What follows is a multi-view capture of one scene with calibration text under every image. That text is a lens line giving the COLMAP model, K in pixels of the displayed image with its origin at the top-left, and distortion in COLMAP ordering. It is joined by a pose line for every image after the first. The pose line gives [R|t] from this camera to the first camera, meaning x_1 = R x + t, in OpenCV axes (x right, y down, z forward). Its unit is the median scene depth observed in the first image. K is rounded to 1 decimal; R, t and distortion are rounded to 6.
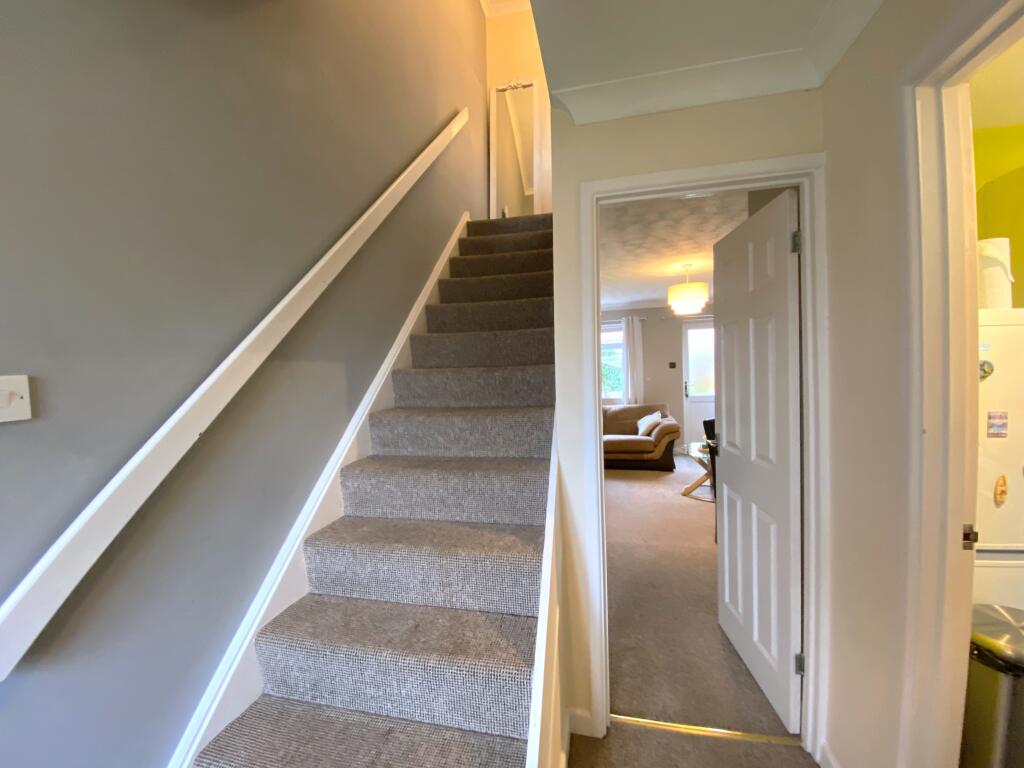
lens RADIAL K [[402.2, 0, 512.0], [0, 402.2, 384.0], [0, 0, 1]] dist [-0.010090, -0.000061]
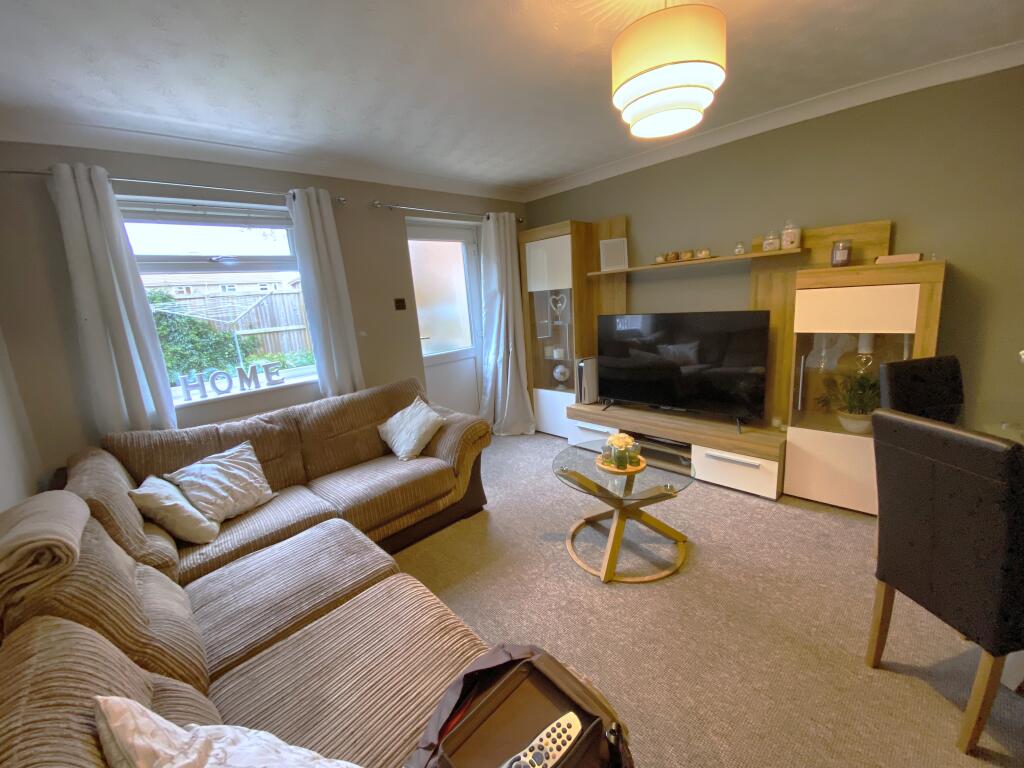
lens RADIAL K [[402.2, 0, 512.0], [0, 402.2, 384.0], [0, 0, 1]] dist [-0.010090, -0.000061]
pose [[0.531560, -0.180717, 0.827518, 0.020245], [0.074041, 0.983149, 0.167143, -0.022289], [-0.843778, -0.027576, 0.535983, 0.634296]]
